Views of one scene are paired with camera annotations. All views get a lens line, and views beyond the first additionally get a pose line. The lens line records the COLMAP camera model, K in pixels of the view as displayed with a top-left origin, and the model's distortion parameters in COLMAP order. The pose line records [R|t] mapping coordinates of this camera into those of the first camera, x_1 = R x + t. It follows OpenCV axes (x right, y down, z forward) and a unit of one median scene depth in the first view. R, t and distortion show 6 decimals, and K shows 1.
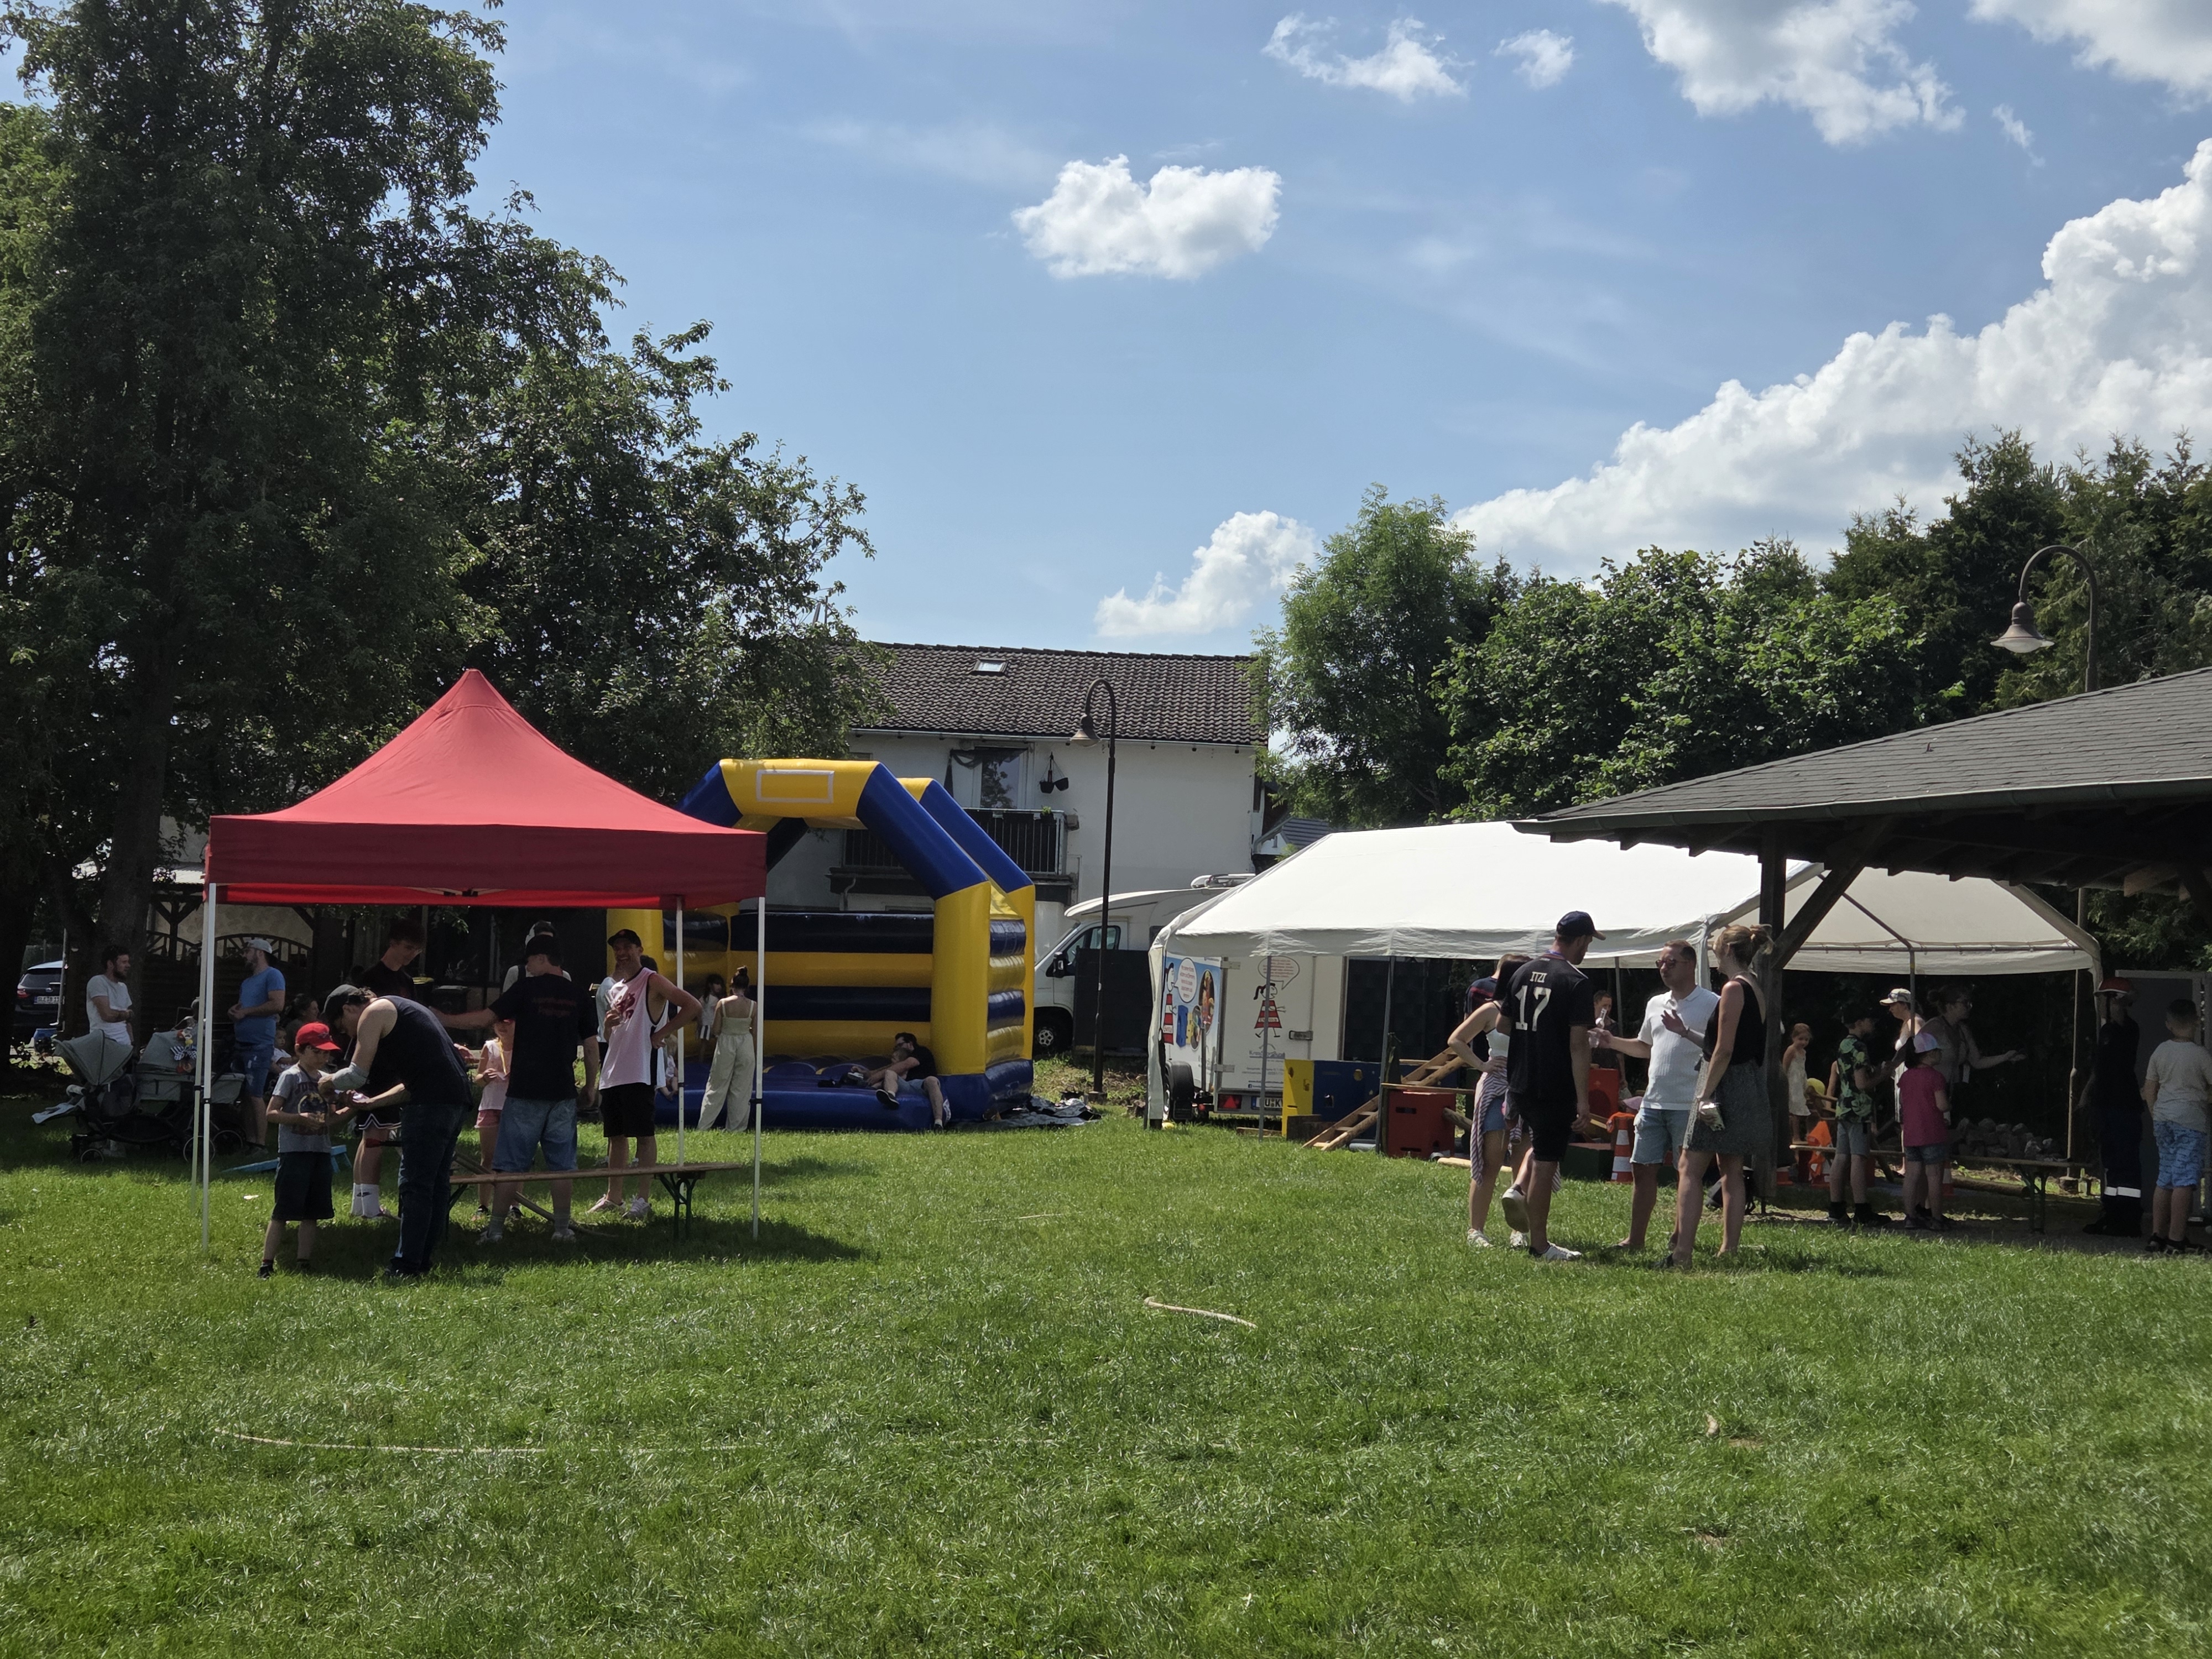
lens RADIAL K [[2851.6, 0, 1106.0], [0, 2851.6, 829.5], [0, 0, 1]] dist [0.066596, 0.001289]
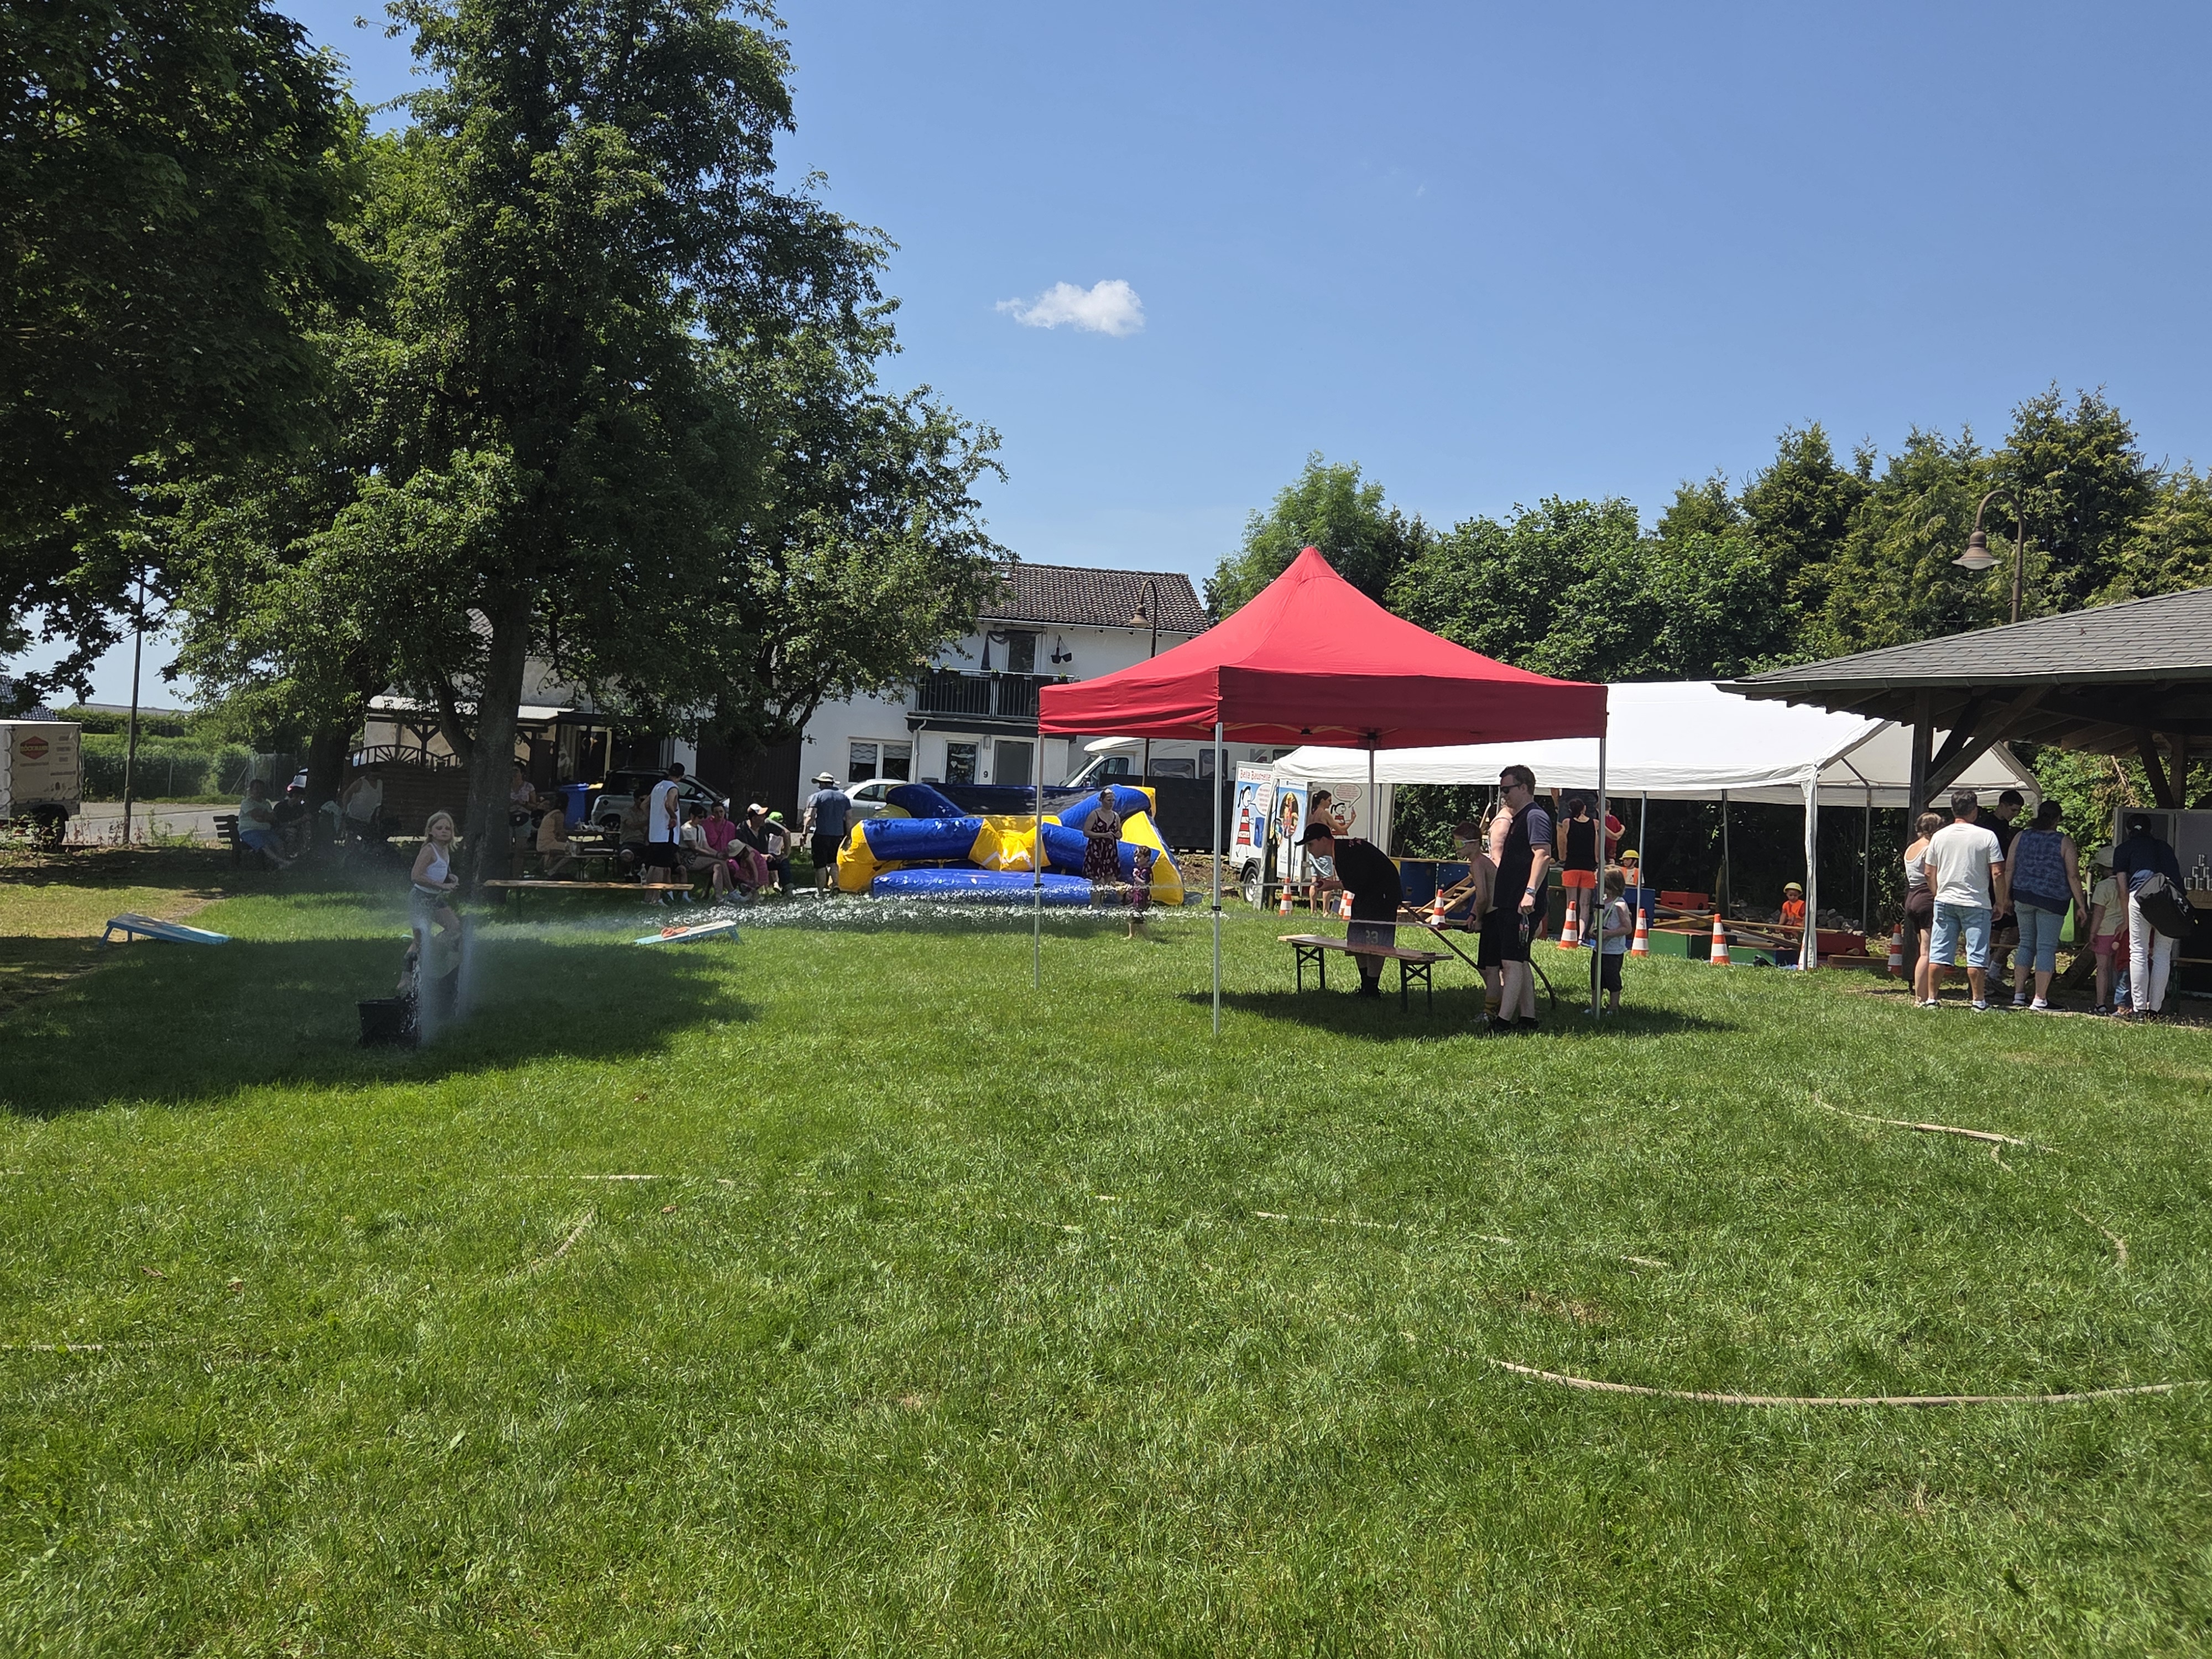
lens RADIAL K [[1823.7, 0, 1113.3], [0, 1823.7, 787.2], [0, 0, 1]] dist [0.055059, 0.005136]
pose [[0.994187, 0.020225, 0.105755, -0.122007], [-0.025408, 0.998529, 0.047889, 0.006461], [-0.104631, -0.050298, 0.993238, 0.127045]]
